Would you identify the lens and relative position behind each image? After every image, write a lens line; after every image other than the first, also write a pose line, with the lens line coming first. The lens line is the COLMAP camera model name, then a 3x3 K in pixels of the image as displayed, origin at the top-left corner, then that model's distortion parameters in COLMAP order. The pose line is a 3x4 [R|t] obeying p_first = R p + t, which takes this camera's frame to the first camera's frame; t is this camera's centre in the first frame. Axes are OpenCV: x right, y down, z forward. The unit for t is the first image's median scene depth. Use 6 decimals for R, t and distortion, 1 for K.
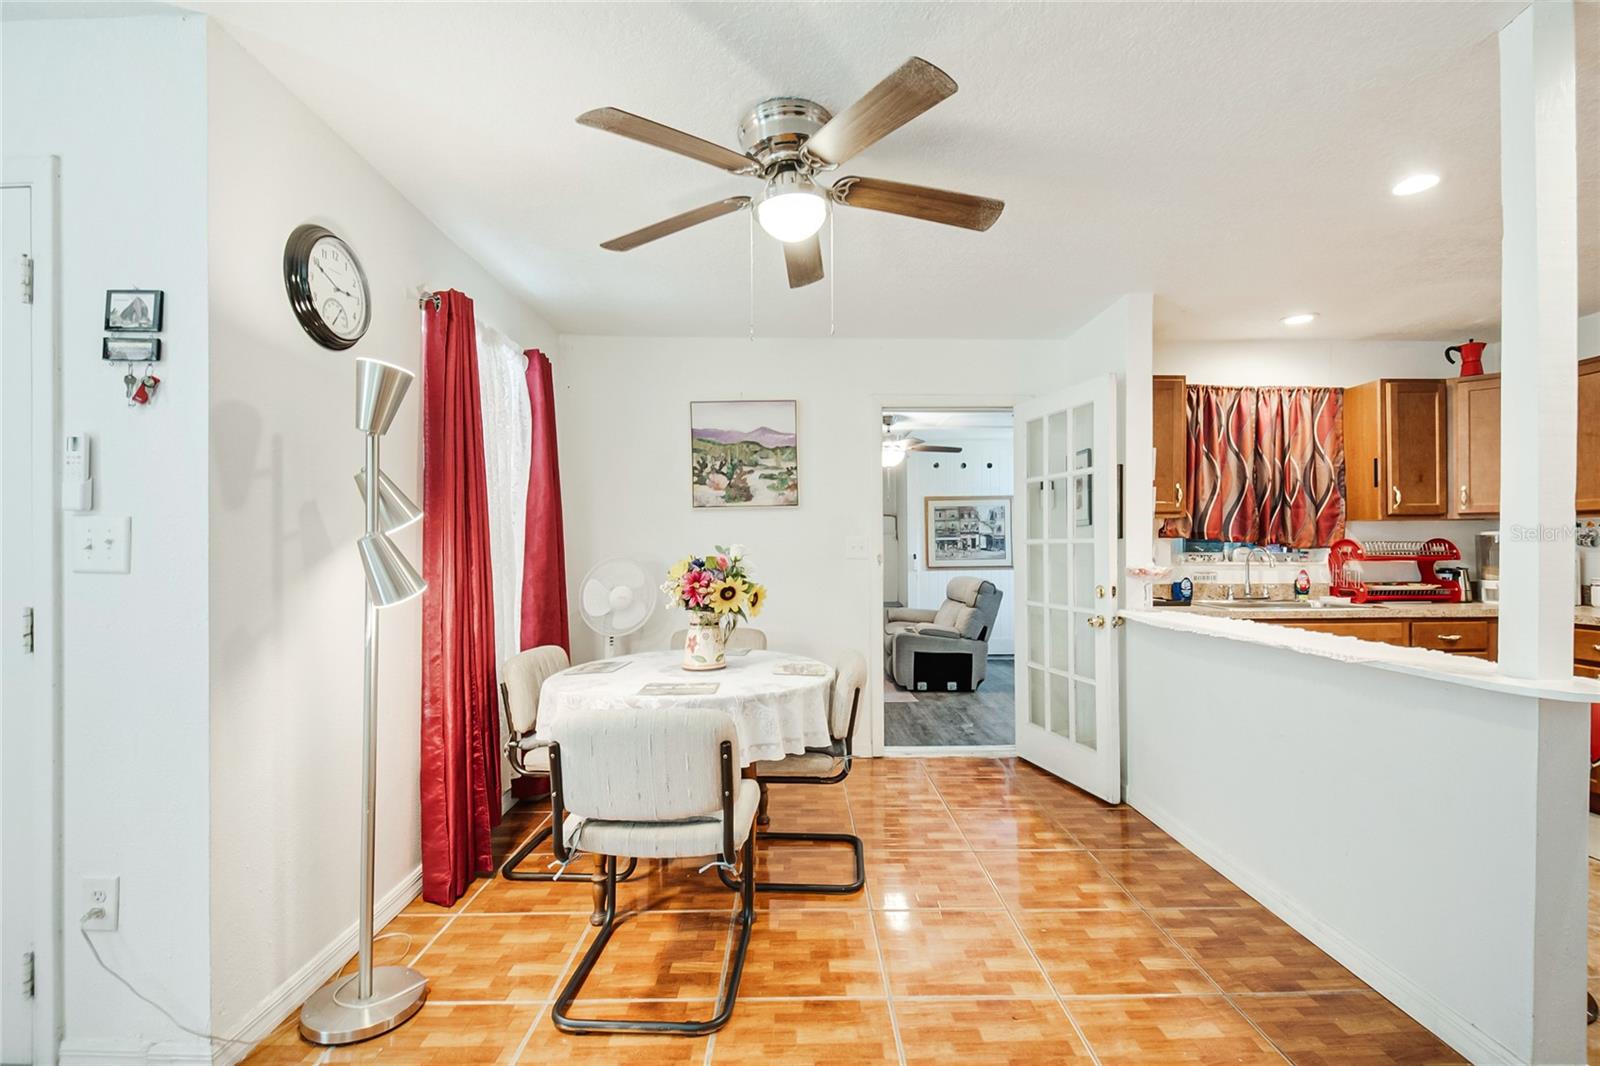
lens RADIAL K [[695.7, 0, 806.1], [0, 695.7, 545.5], [0, 0, 1]] dist [0.026220, -0.025922]
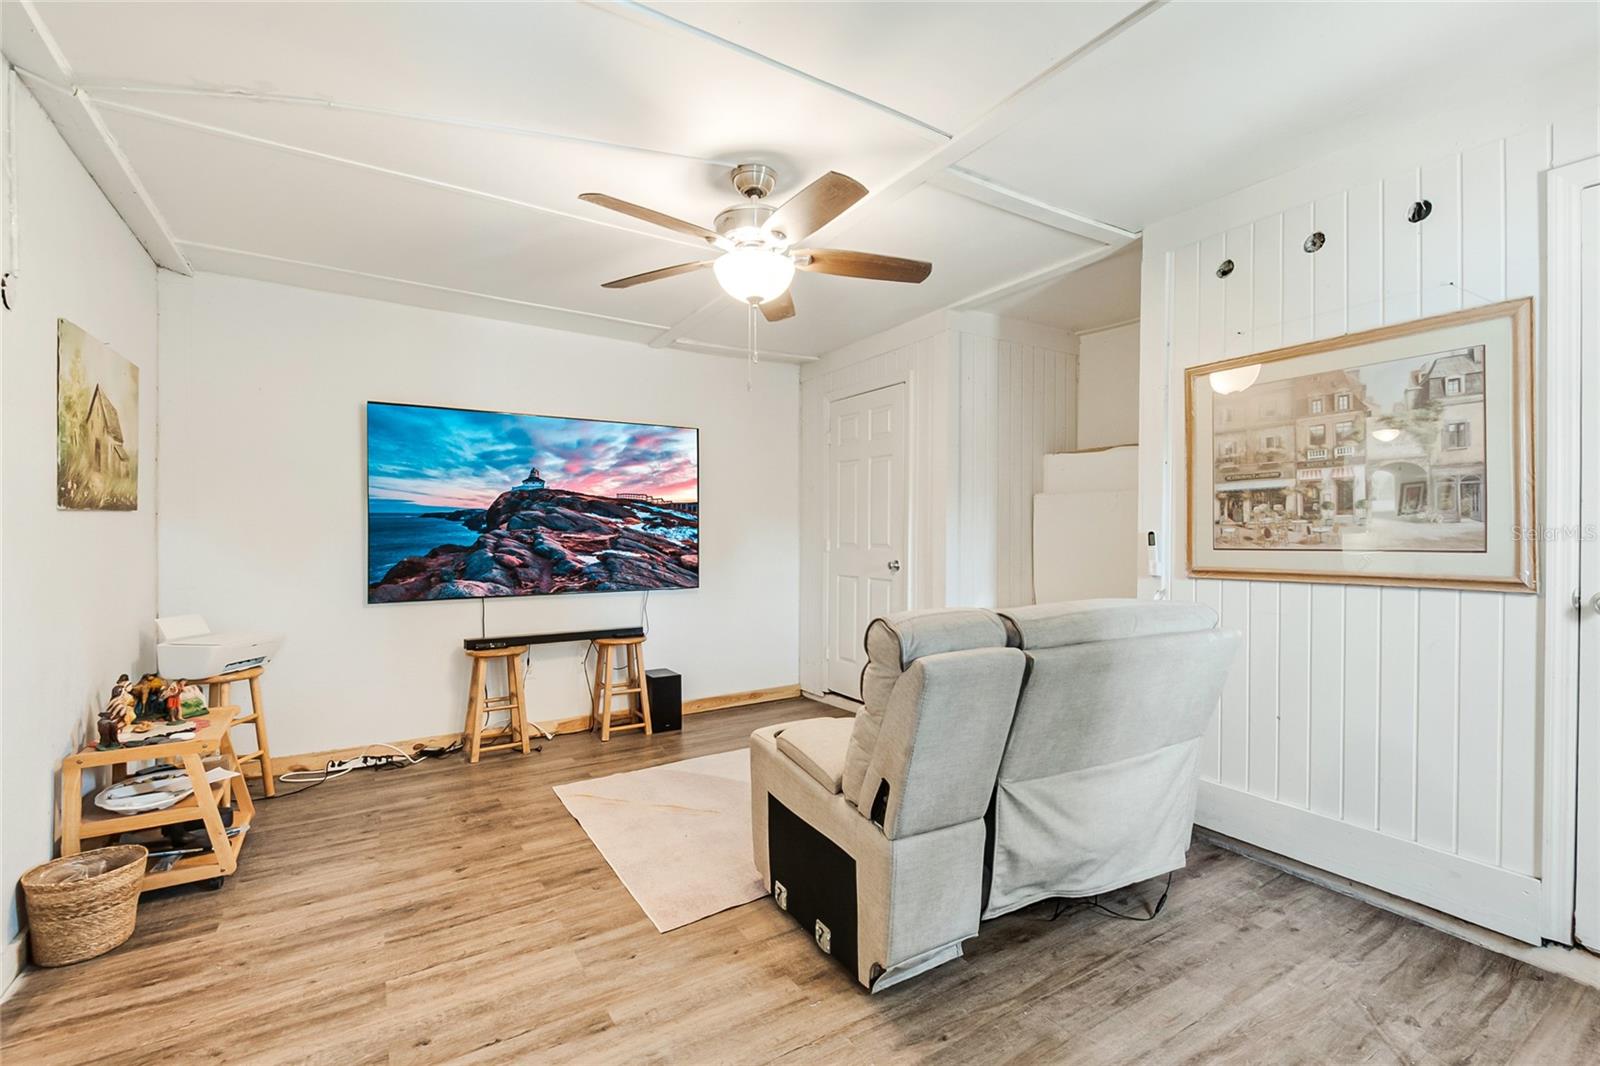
lens RADIAL K [[713.4, 0, 807.1], [0, 713.4, 531.7], [0, 0, 1]] dist [0.017492, -0.000629]
pose [[0.516869, 0.008548, -0.856022, 0.765971], [-0.007803, 0.999956, 0.005274, 0.023939], [0.856029, 0.003954, 0.516912, 1.301502]]
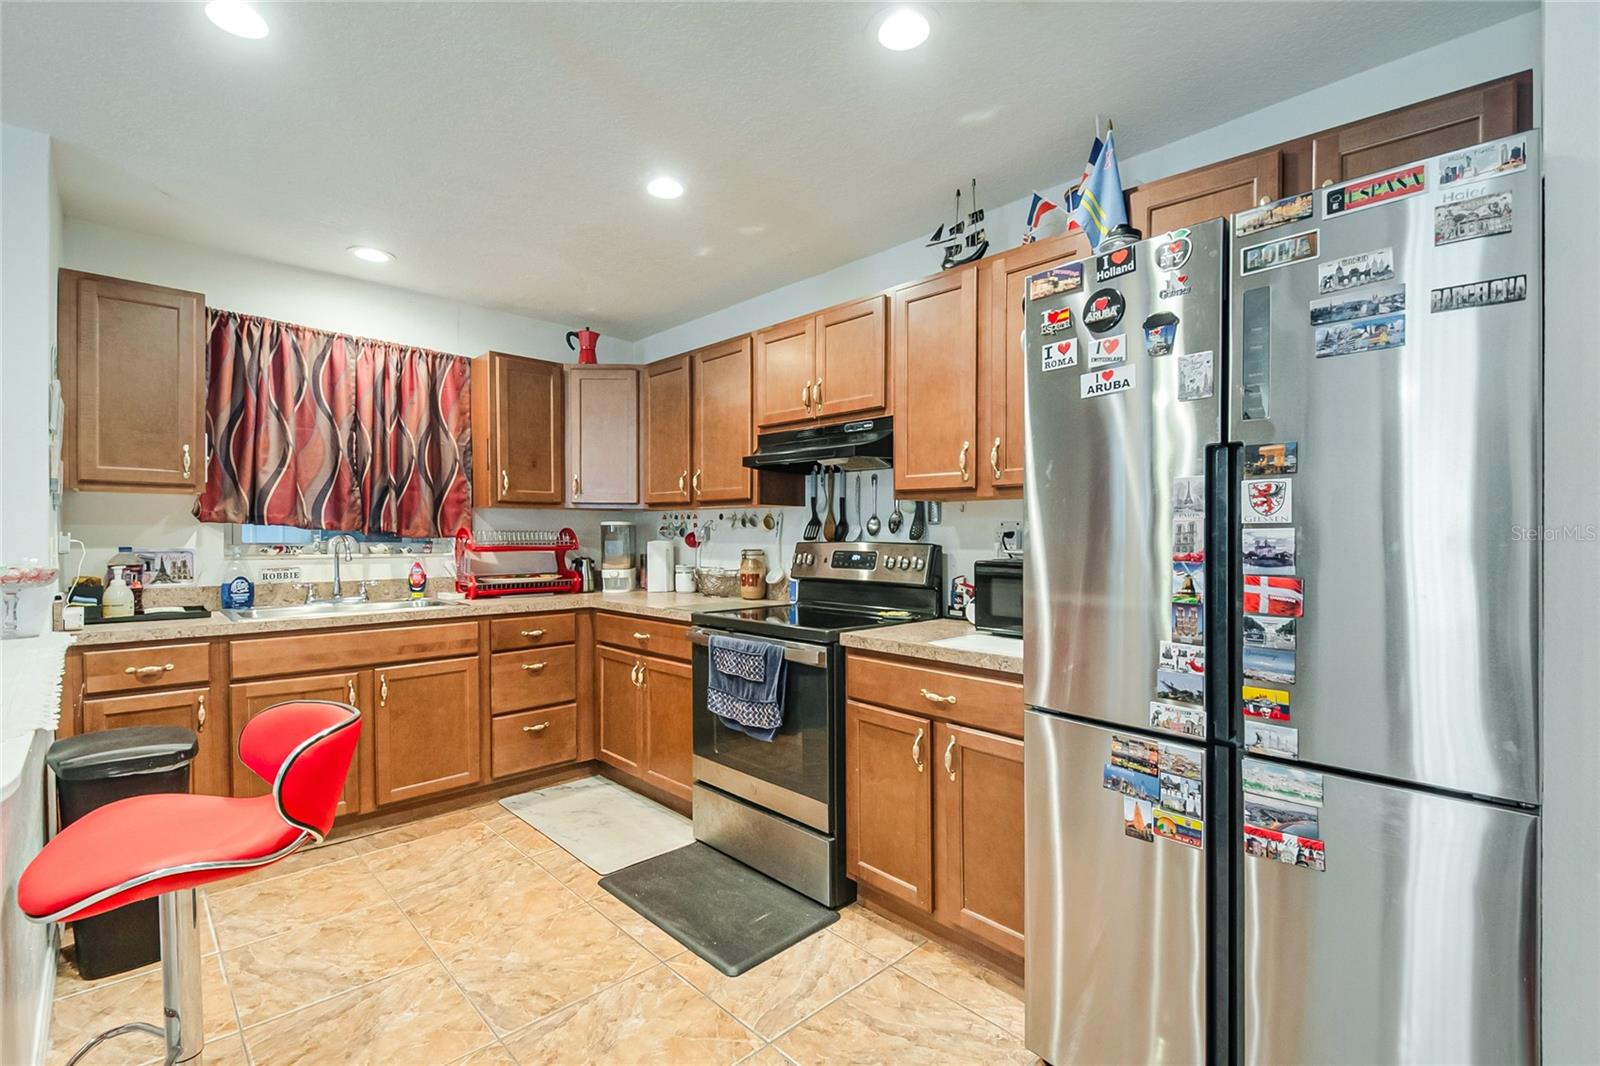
lens RADIAL K [[713.4, 0, 807.1], [0, 713.4, 531.7], [0, 0, 1]] dist [0.017492, -0.000629]
pose [[0.728294, 0.009557, 0.685198, 0.464478], [-0.006476, 0.999954, -0.007064, 0.000057], [-0.685234, 0.000707, 0.728323, 0.040916]]
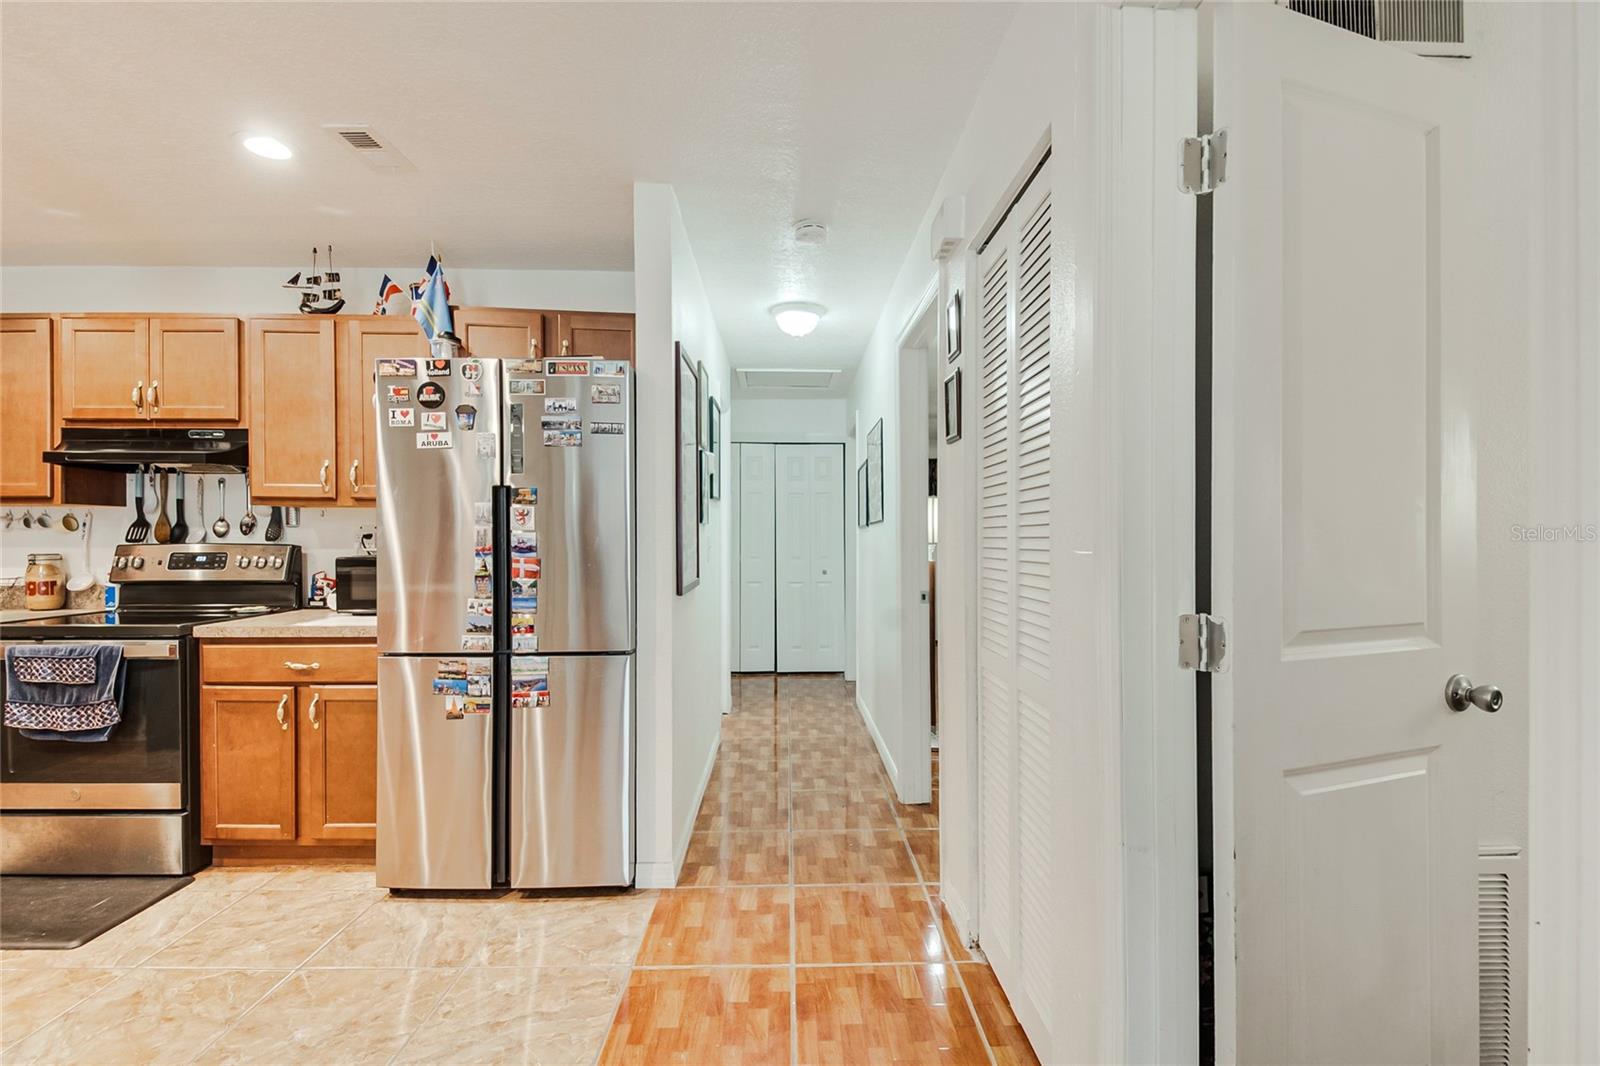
lens RADIAL K [[691.3, 0, 785.9], [0, 691.3, 539.9], [0, 0, 1]] dist [0.065762, -0.041969]
pose [[0.011821, -0.002899, 0.999926, 0.254573], [0.001081, 0.999995, 0.002886, -0.000241], [-0.999930, 0.001047, 0.011824, -0.092934]]
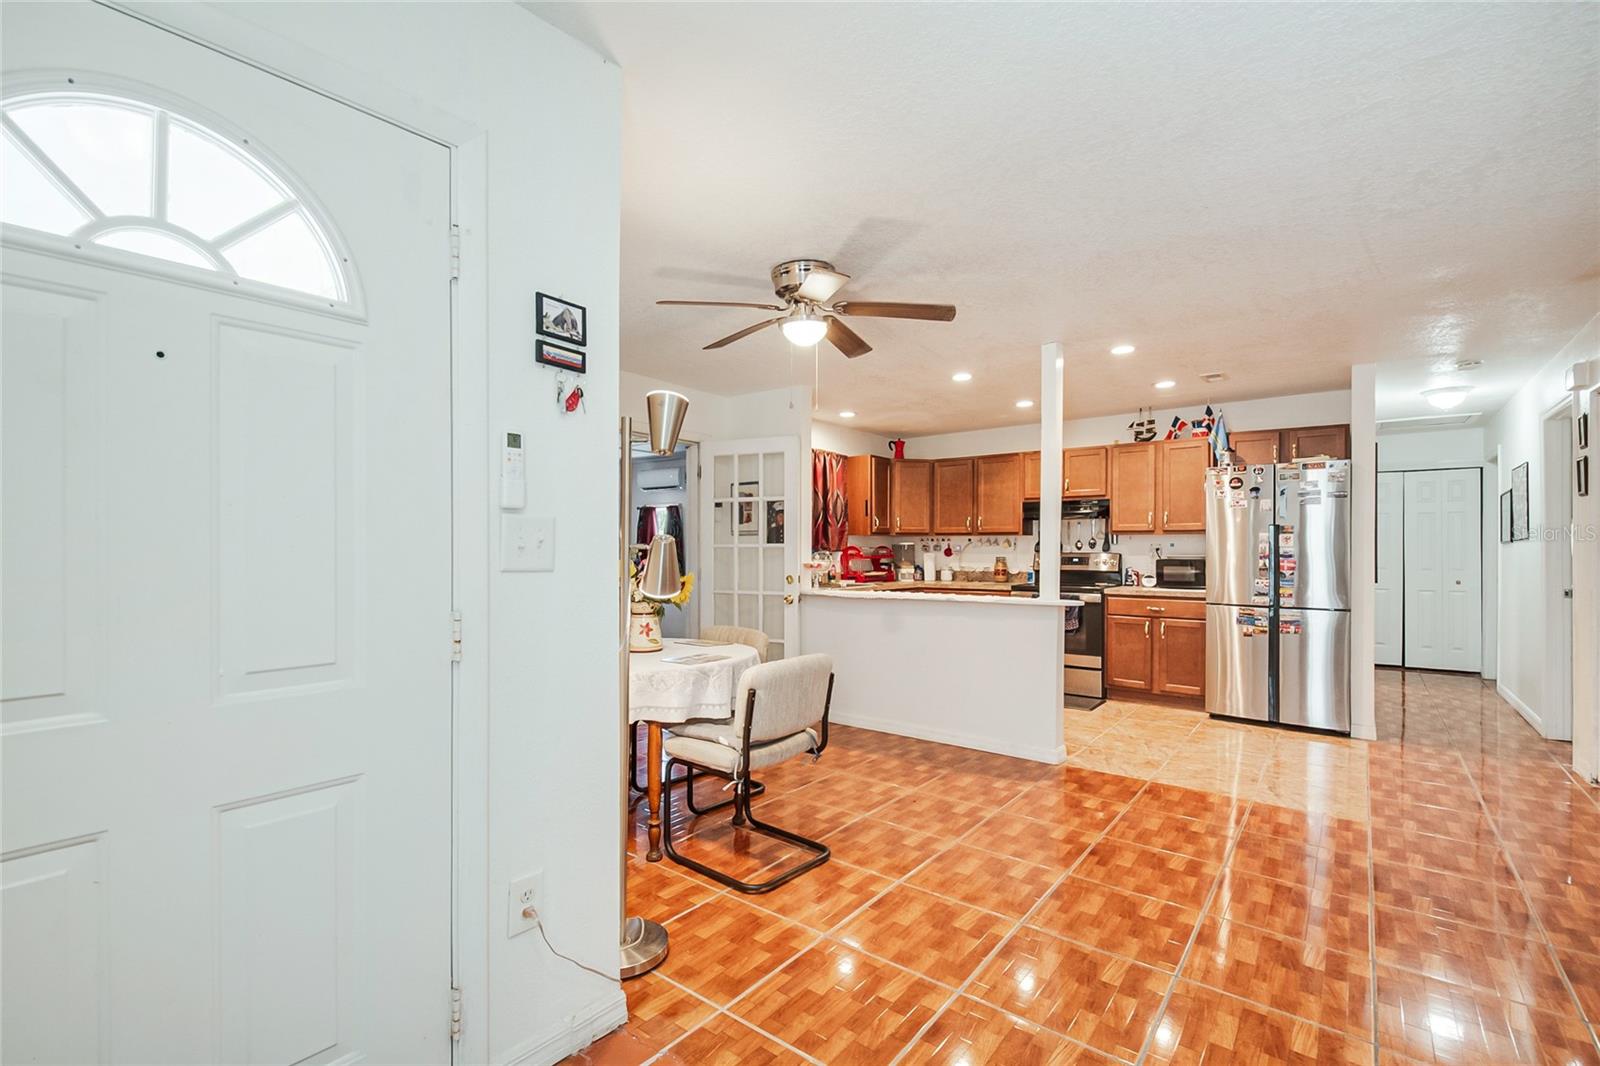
lens RADIAL K [[697.8, 0, 804.6], [0, 697.8, 545.3], [0, 0, 1]] dist [-0.000509, -0.015147]
pose [[0.632151, 0.008677, 0.774796, -0.605404], [-0.003508, 0.999959, -0.008336, 0.003499], [-0.774837, 0.002552, 0.632156, 0.021671]]
